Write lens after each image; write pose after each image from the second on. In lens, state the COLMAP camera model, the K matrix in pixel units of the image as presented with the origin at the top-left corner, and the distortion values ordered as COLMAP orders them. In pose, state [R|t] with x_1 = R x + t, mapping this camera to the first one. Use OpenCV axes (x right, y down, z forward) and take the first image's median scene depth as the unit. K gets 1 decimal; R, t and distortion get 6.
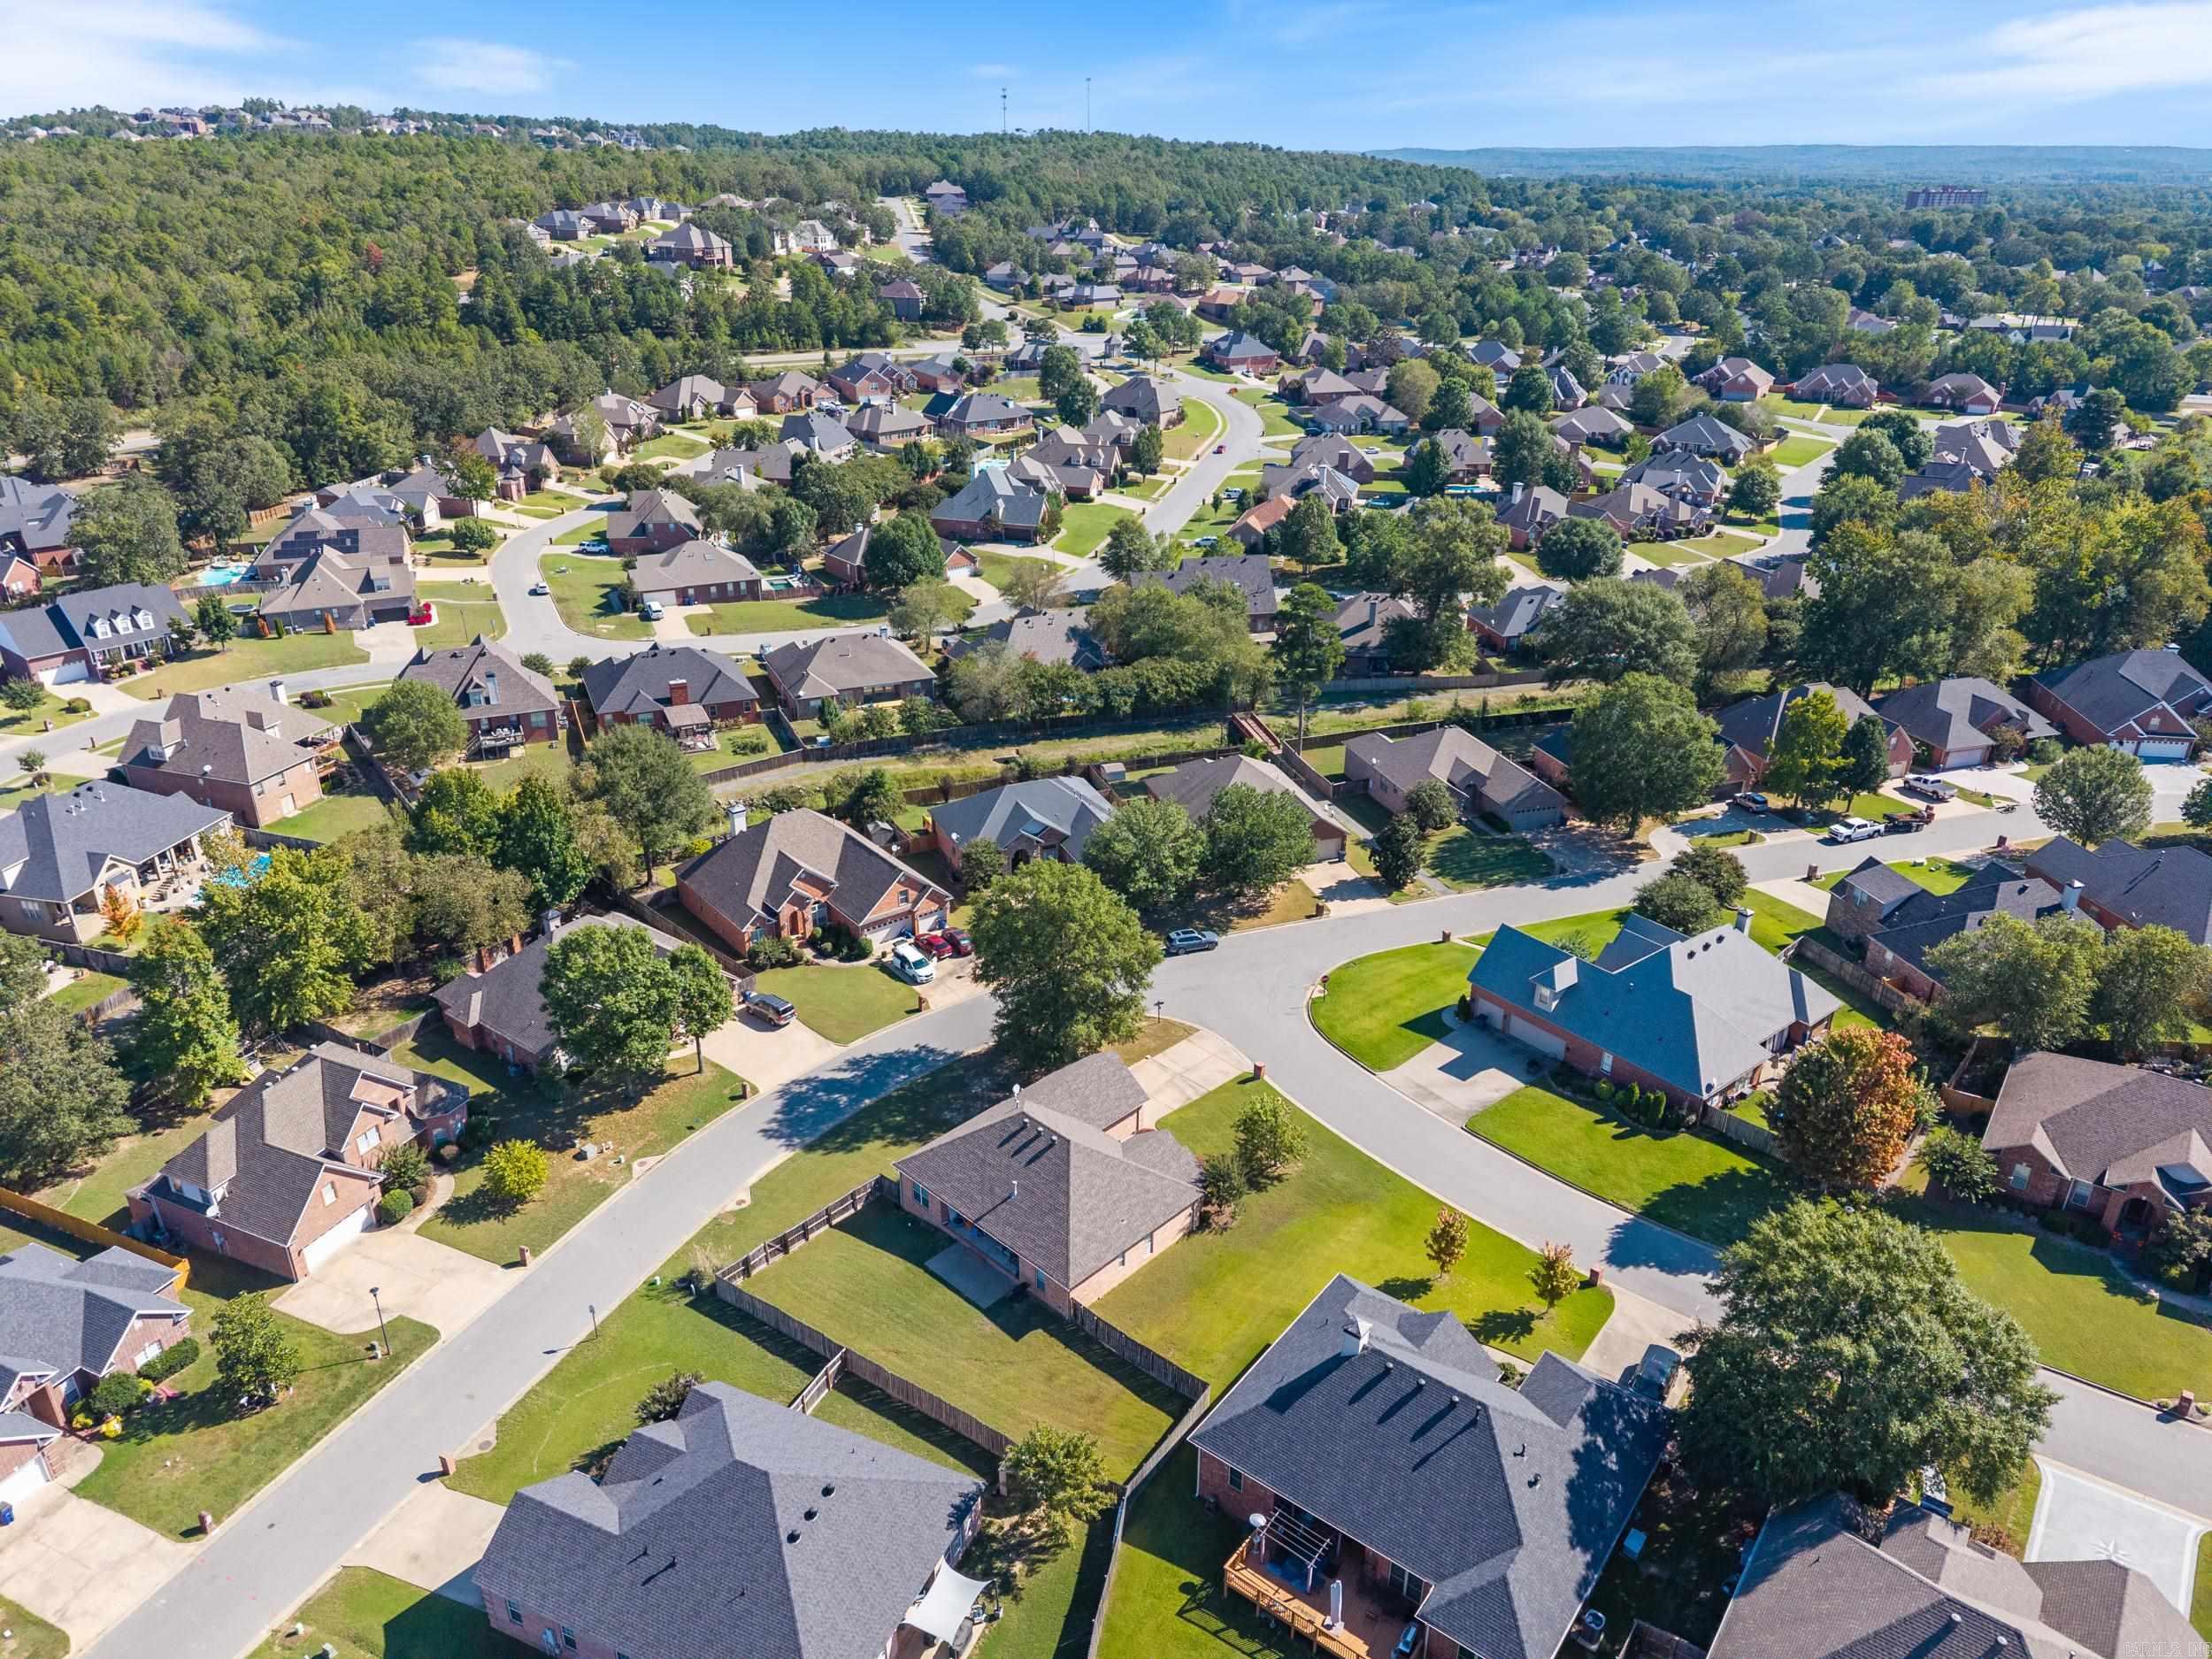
lens RADIAL K [[1454.4, 0, 1109.1], [0, 1454.4, 859.2], [0, 0, 1]] dist [0.056994, -0.072734]
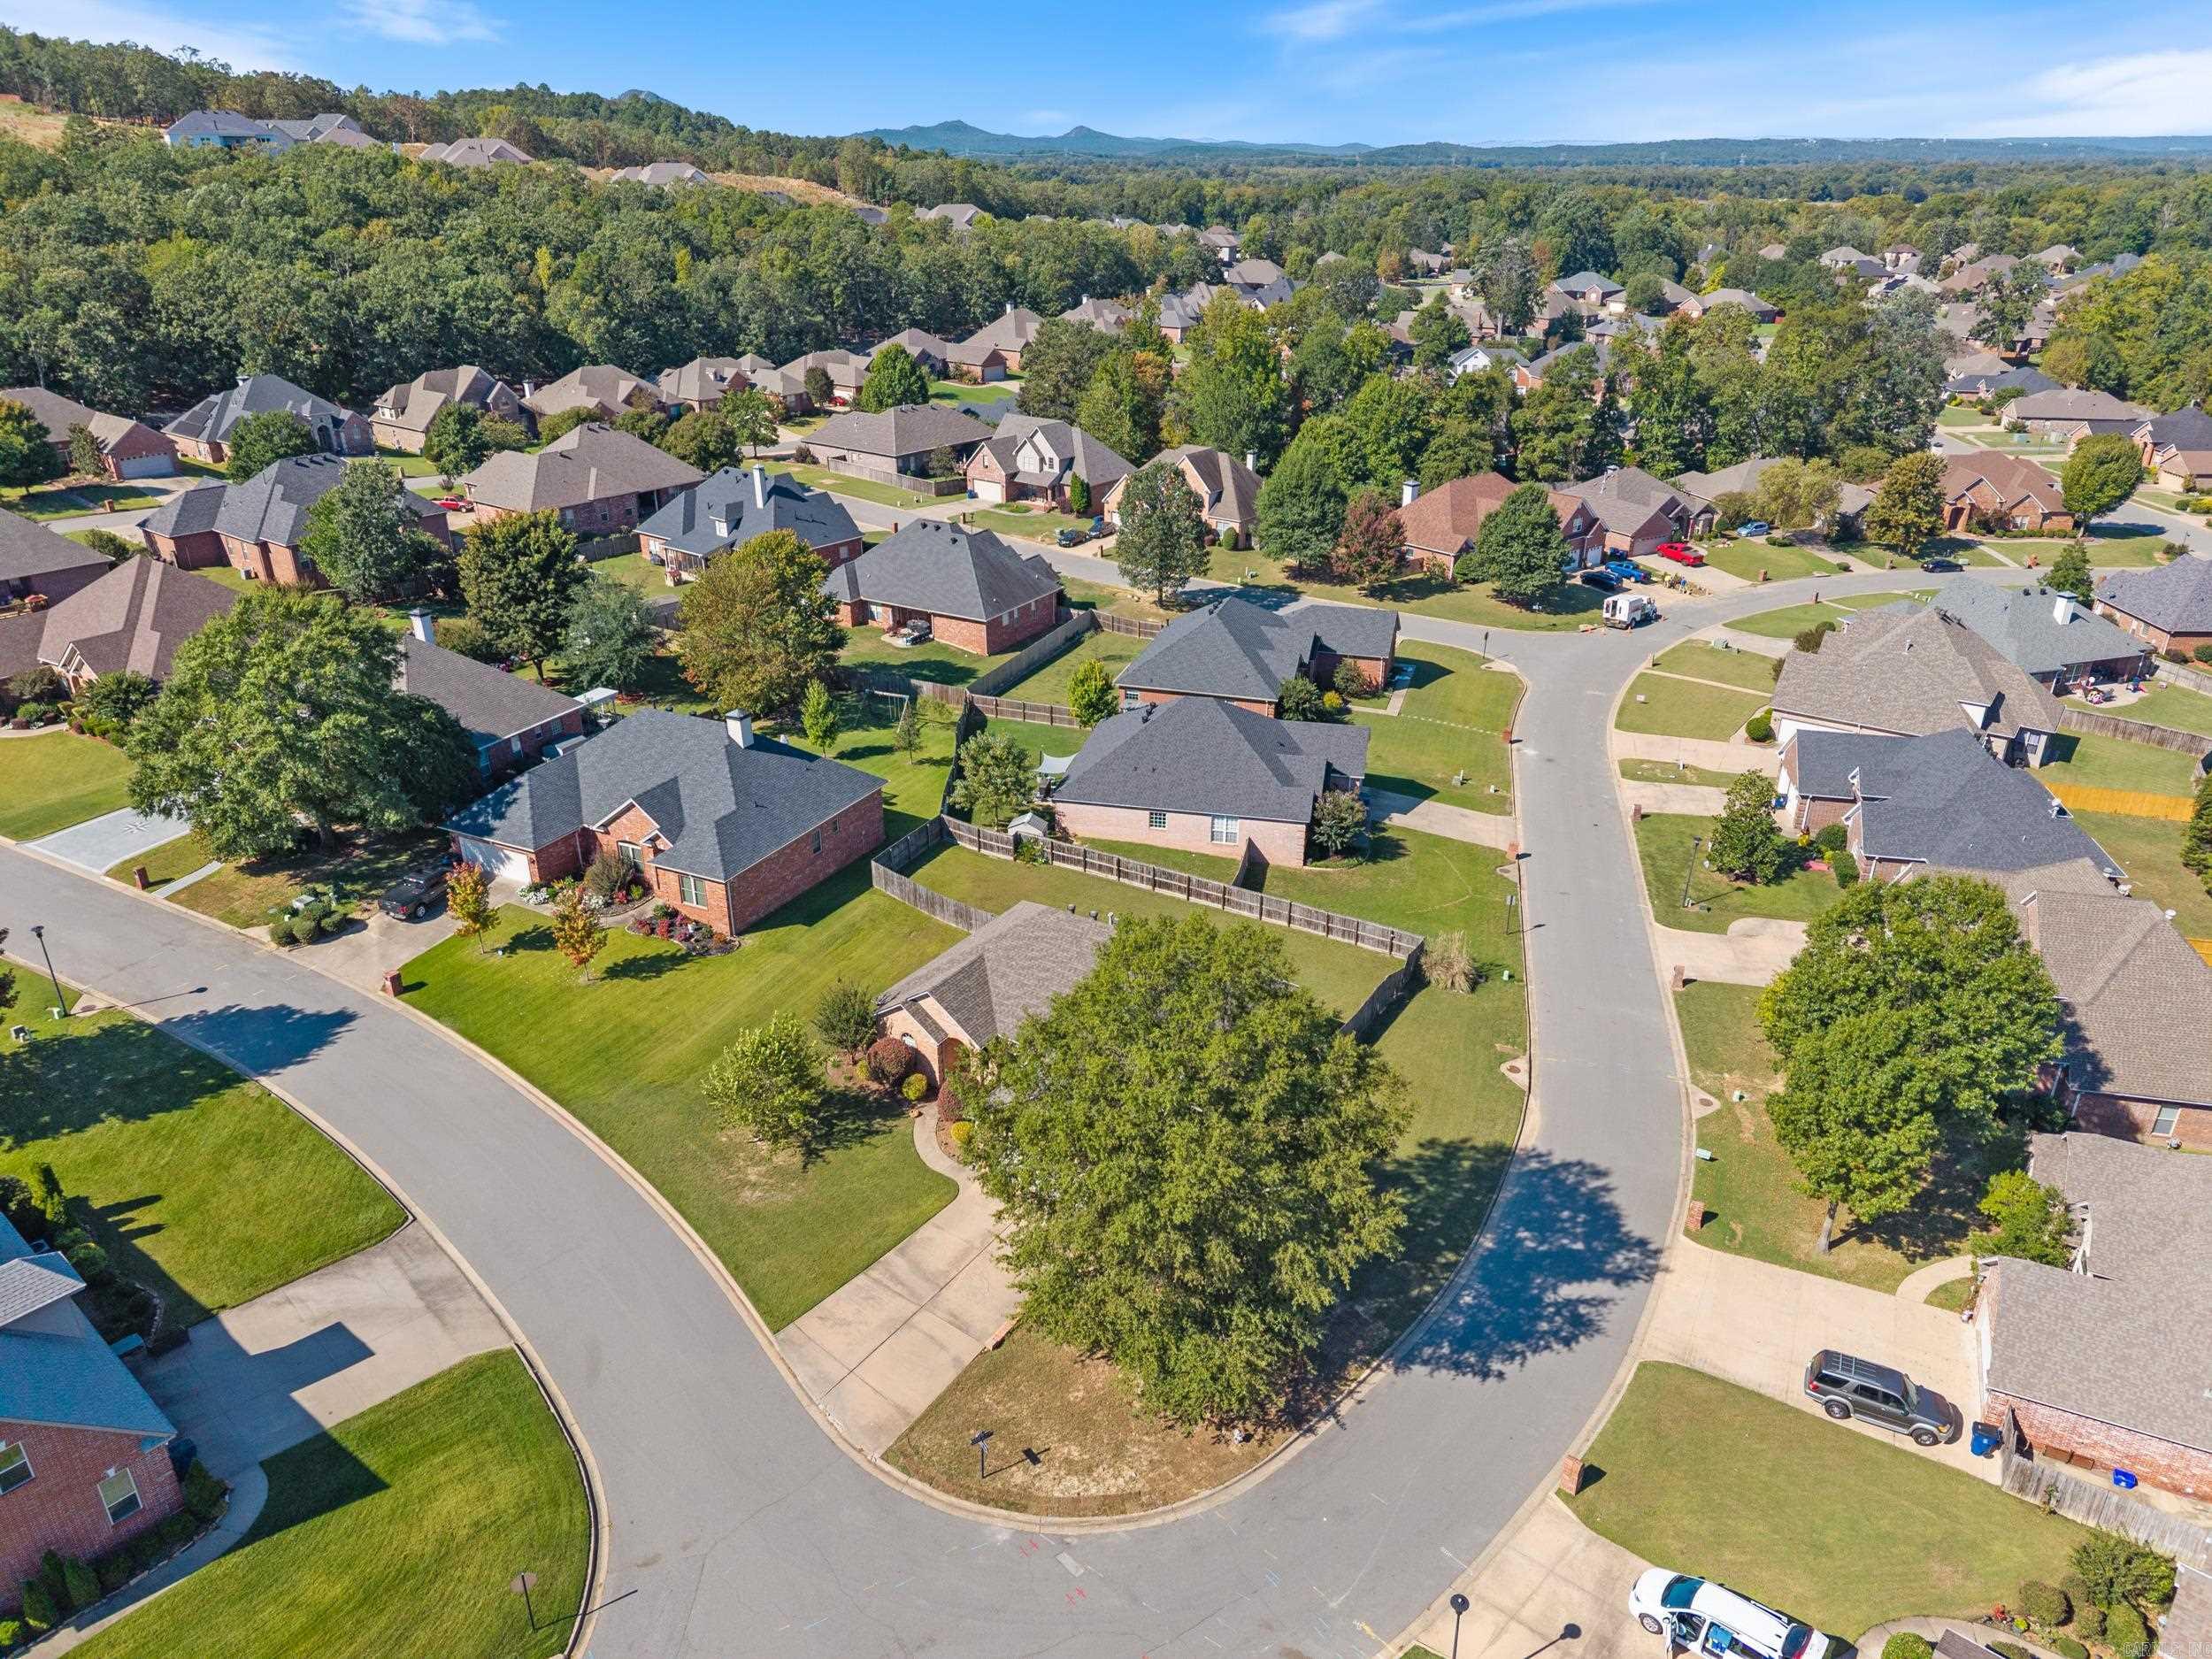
lens RADIAL K [[1454.4, 0, 1109.1], [0, 1454.4, 859.2], [0, 0, 1]] dist [0.056994, -0.072734]
pose [[-0.980508, 0.080630, -0.179171, 0.063404], [-0.090041, 0.626119, 0.774511, -0.344851], [0.174631, 0.775547, -0.606655, 1.200102]]
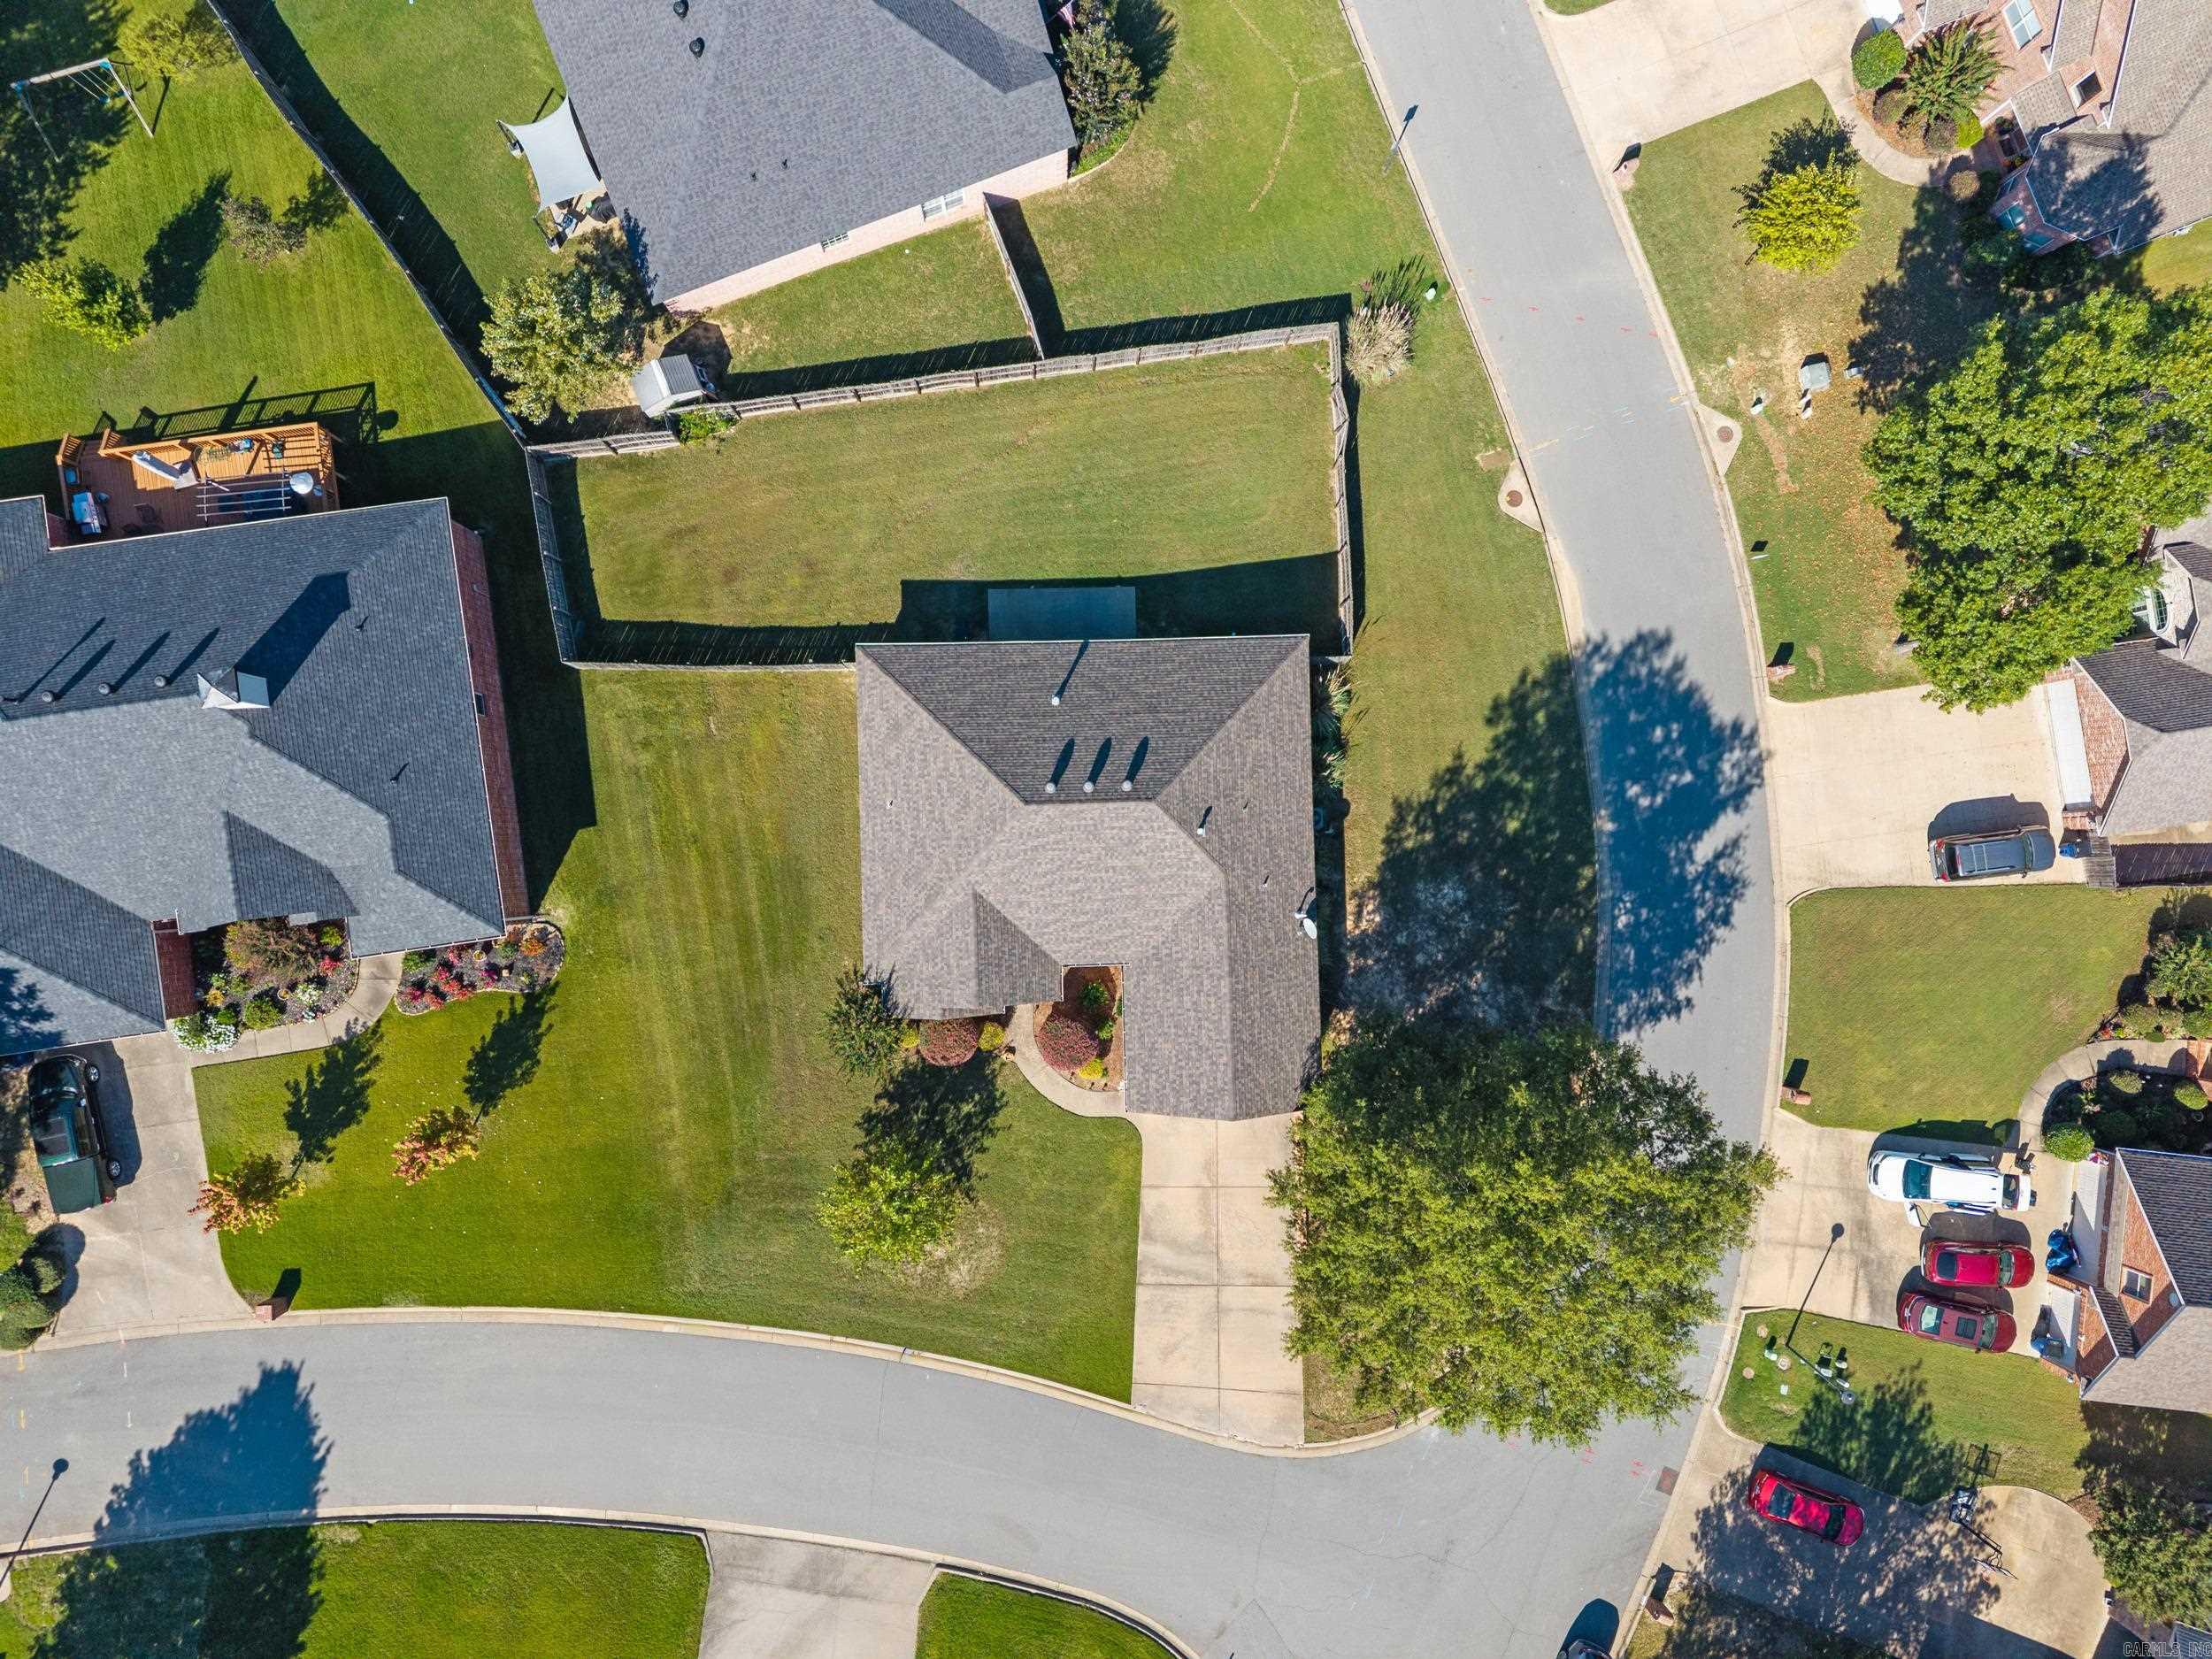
lens RADIAL K [[1532.2, 0, 1106.0], [0, 1532.2, 829.5], [0, 0, 1]] dist [0.048315, -0.042997]
pose [[-0.698727, 0.714054, -0.043673, -0.013749], [-0.343445, -0.281268, 0.896066, -0.272273], [0.627556, 0.641104, 0.441768, 0.640929]]
